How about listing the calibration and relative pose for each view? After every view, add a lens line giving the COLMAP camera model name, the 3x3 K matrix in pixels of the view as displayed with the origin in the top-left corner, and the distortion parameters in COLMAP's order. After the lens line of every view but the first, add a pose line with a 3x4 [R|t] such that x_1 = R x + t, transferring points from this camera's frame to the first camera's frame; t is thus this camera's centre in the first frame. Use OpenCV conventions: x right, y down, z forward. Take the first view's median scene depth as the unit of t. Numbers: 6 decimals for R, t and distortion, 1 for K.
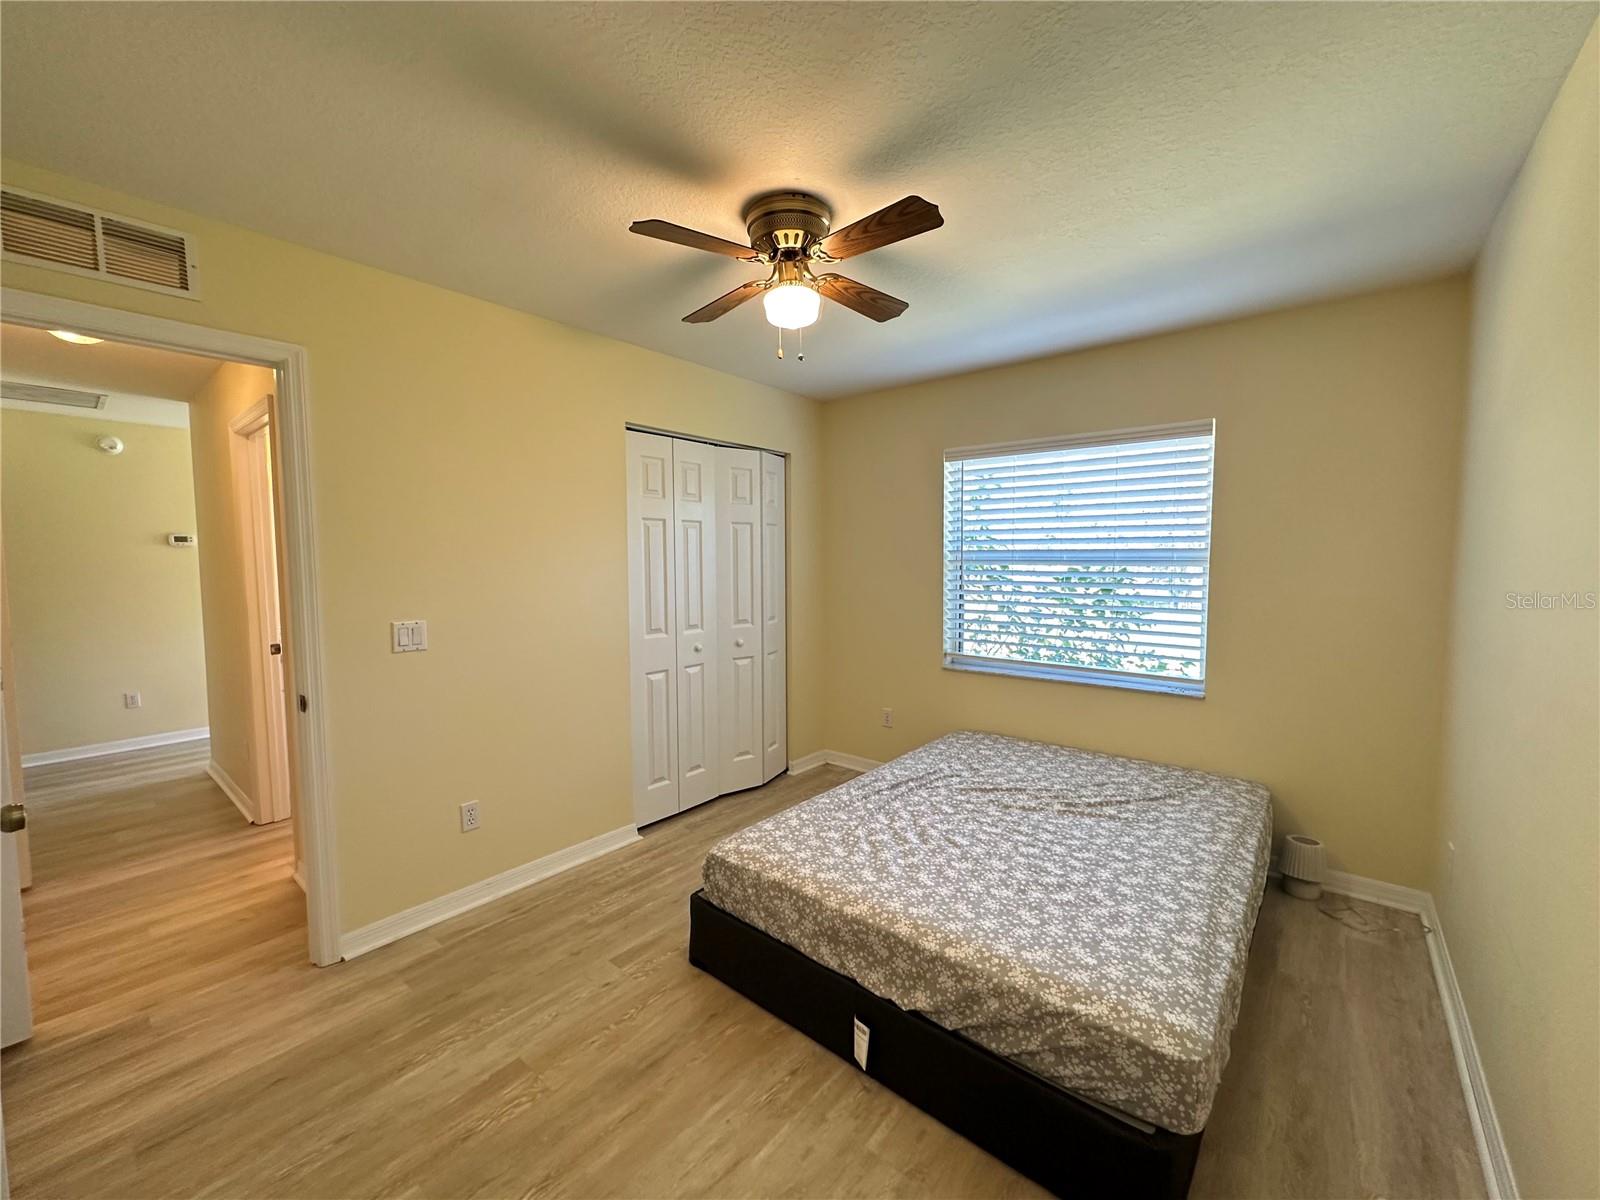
lens RADIAL K [[636.8, 0, 798.0], [0, 636.8, 599.2], [0, 0, 1]] dist [-0.000401, 0.001147]
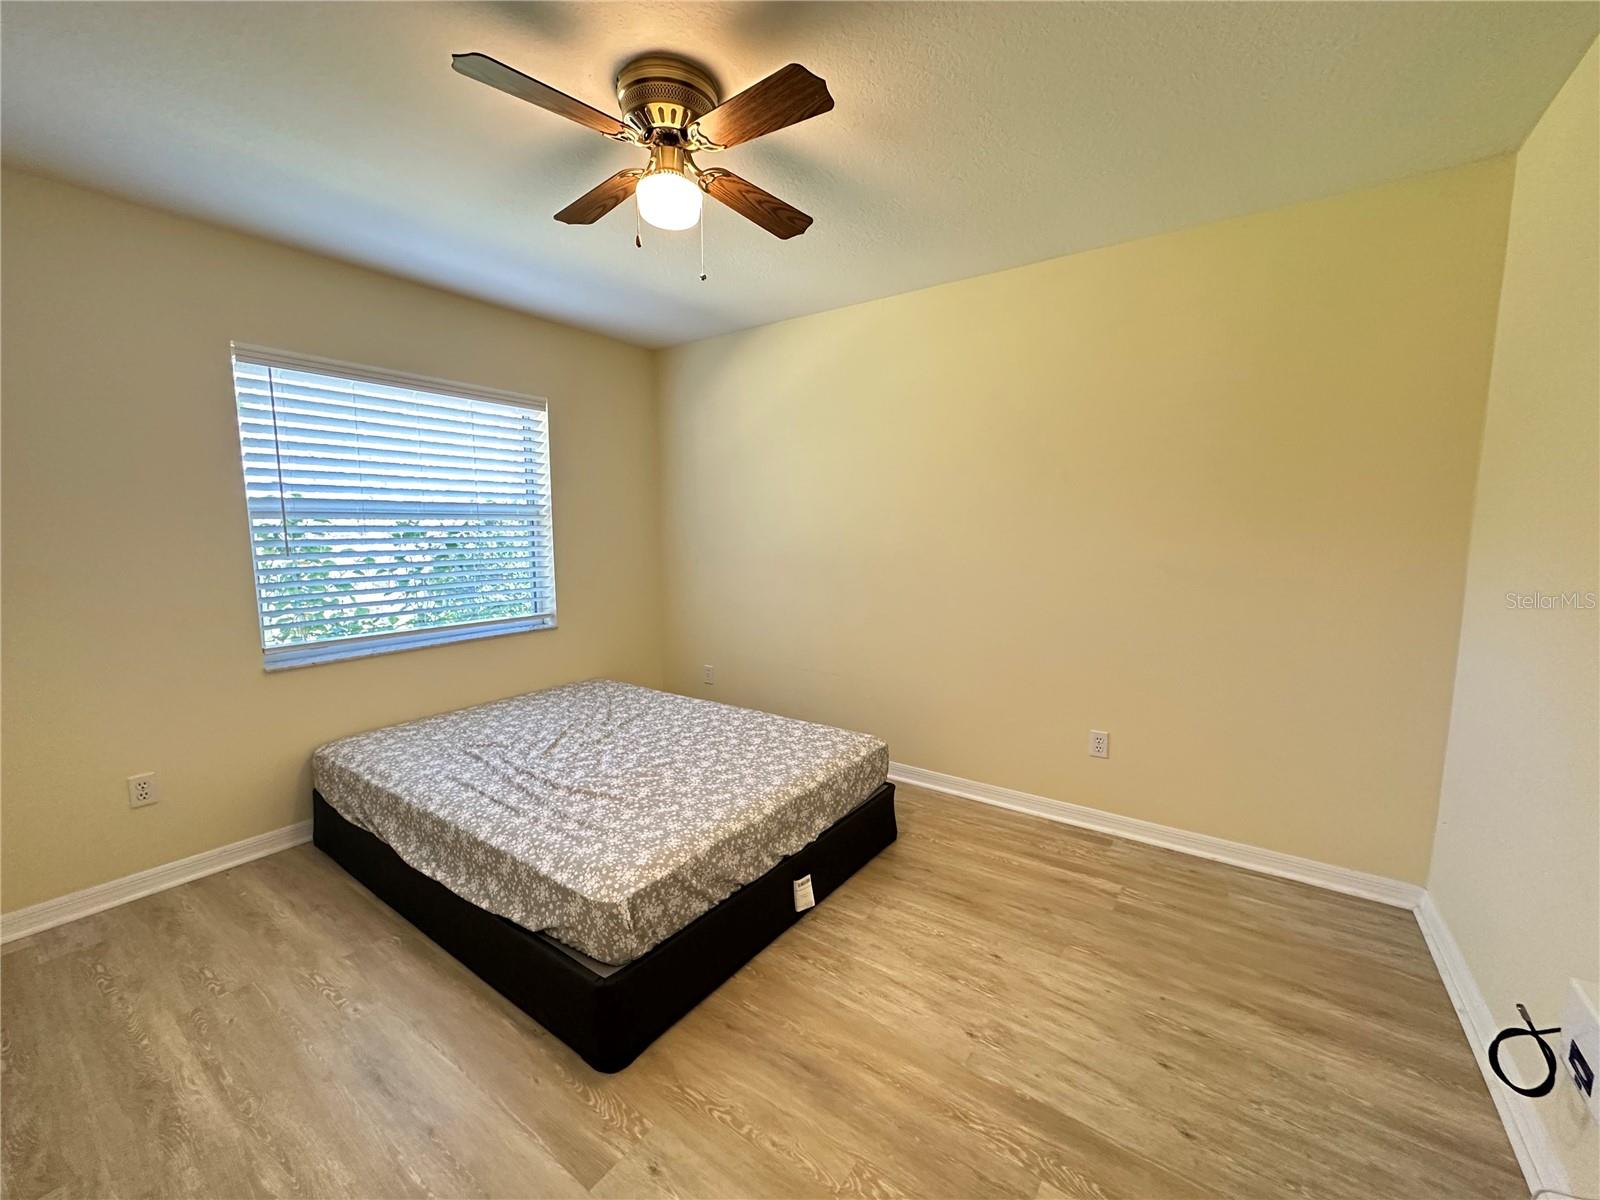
lens RADIAL K [[636.8, 0, 798.5], [0, 636.8, 602.0], [0, 0, 1]] dist [-0.000401, 0.001147]
pose [[-0.077494, -0.113789, 0.990478, -0.850160], [0.072505, 0.990192, 0.119429, -0.009753], [-0.994353, 0.081069, -0.068483, 0.840647]]
